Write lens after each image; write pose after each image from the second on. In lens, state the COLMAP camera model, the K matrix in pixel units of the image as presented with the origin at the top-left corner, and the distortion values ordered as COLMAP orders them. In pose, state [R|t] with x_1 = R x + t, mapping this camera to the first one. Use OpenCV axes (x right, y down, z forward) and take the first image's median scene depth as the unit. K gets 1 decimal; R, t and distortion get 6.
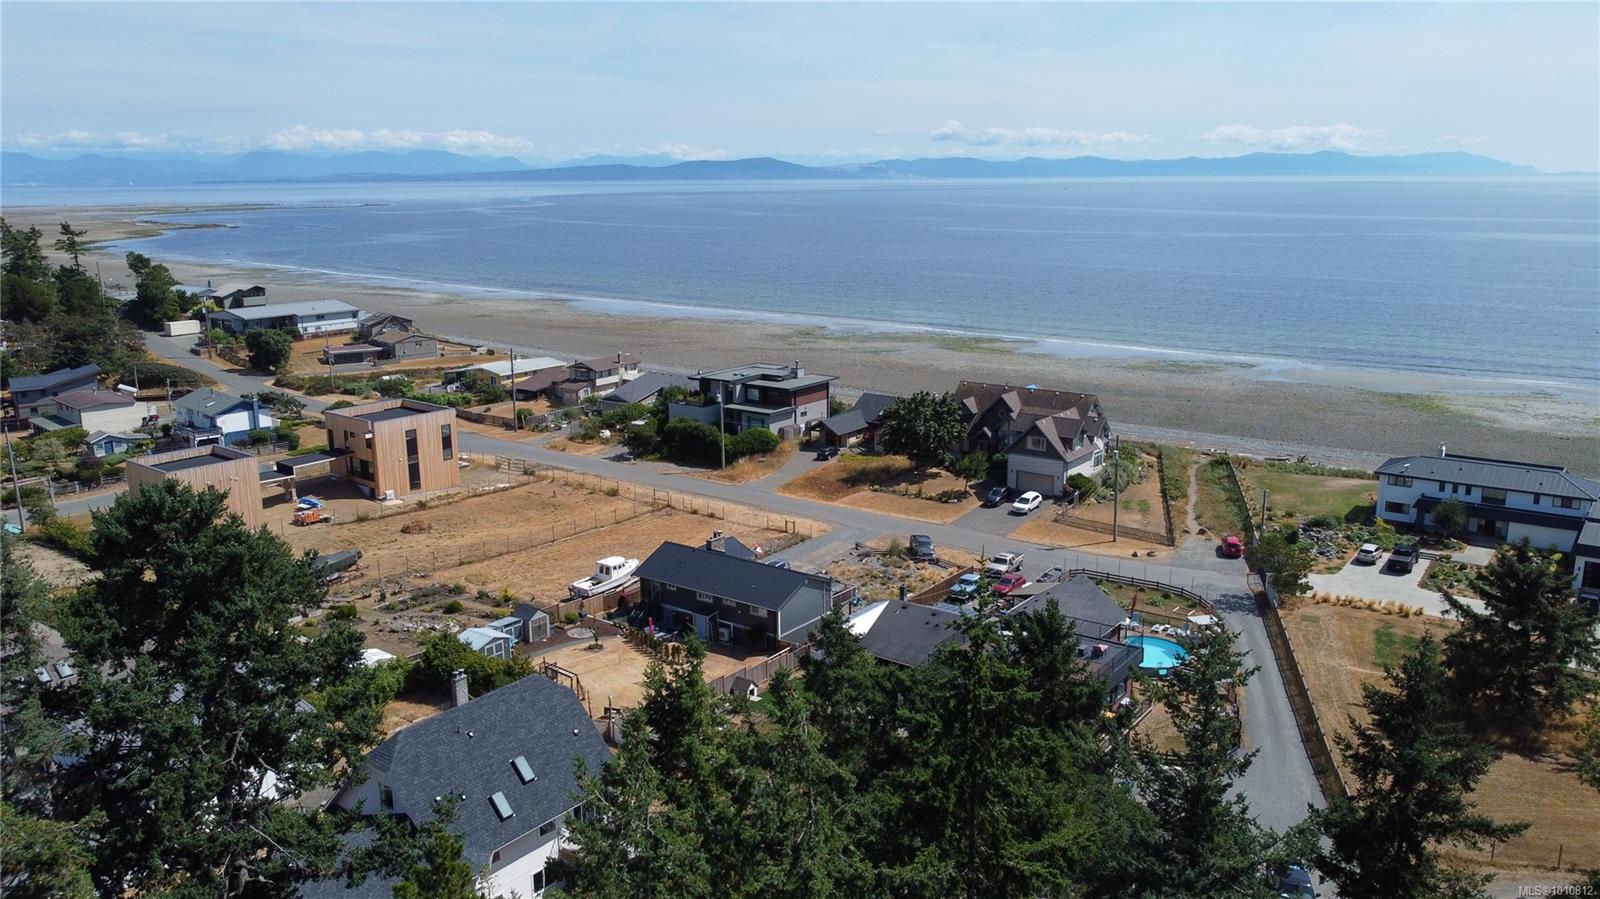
lens RADIAL K [[1204.0, 0, 799.1], [0, 1204.0, 451.5], [0, 0, 1]] dist [0.000898, -0.004693]
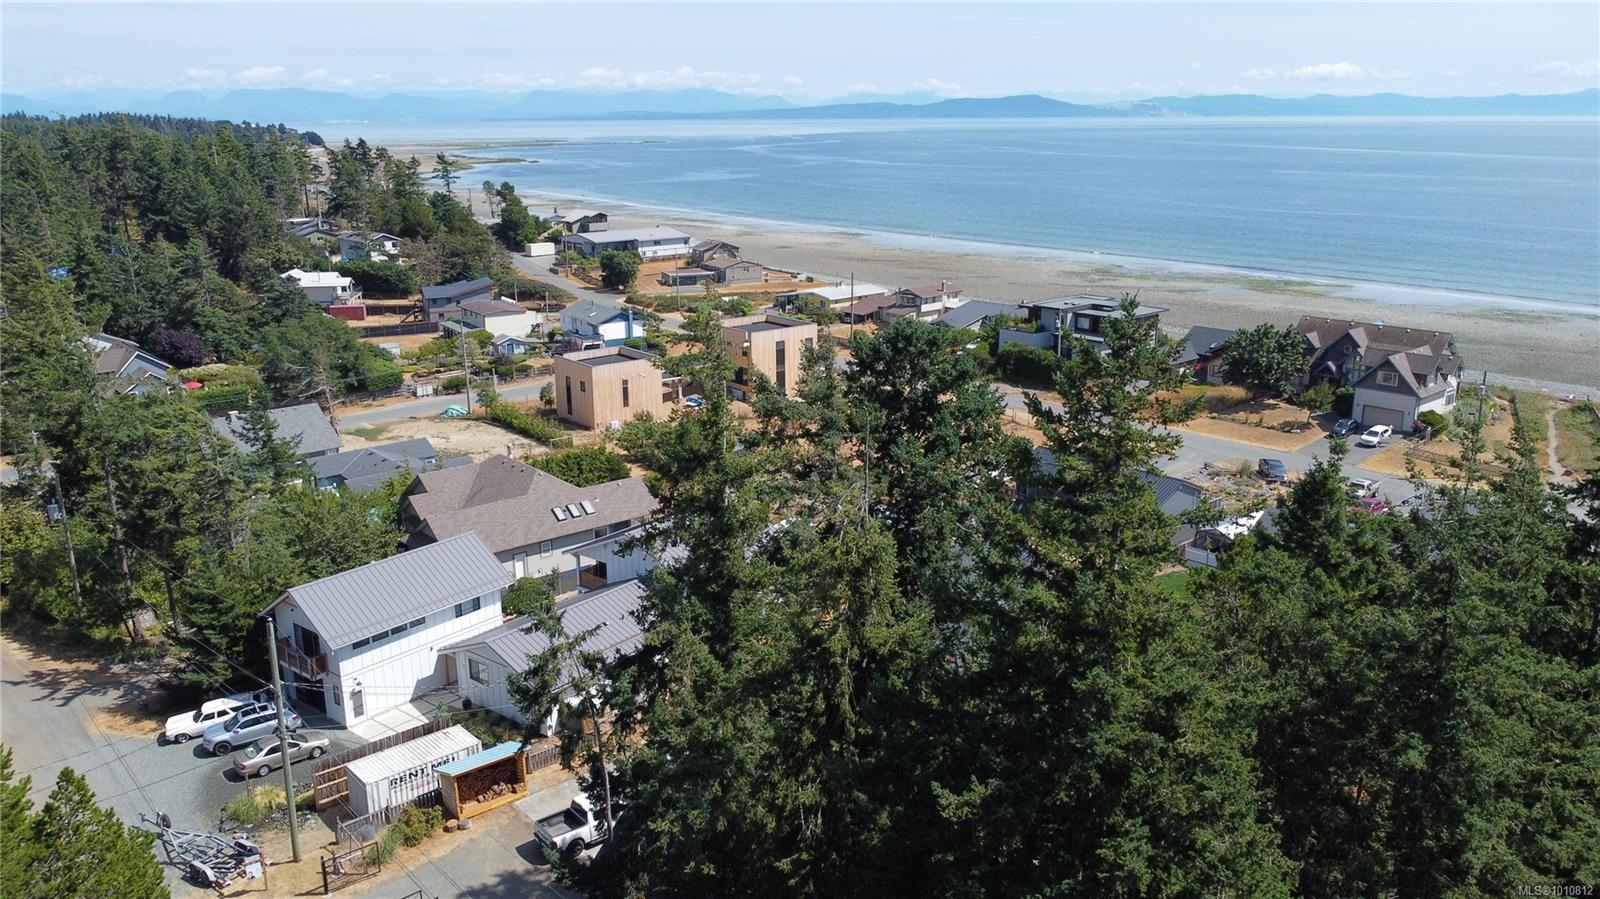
lens RADIAL K [[1204.0, 0, 799.5], [0, 1204.0, 448.8], [0, 0, 1]] dist [0.000898, -0.004693]
pose [[0.978209, 0.056320, -0.199837, -0.075500], [-0.047080, 0.997604, 0.050698, 0.023035], [0.202213, -0.040185, 0.978517, -0.081858]]
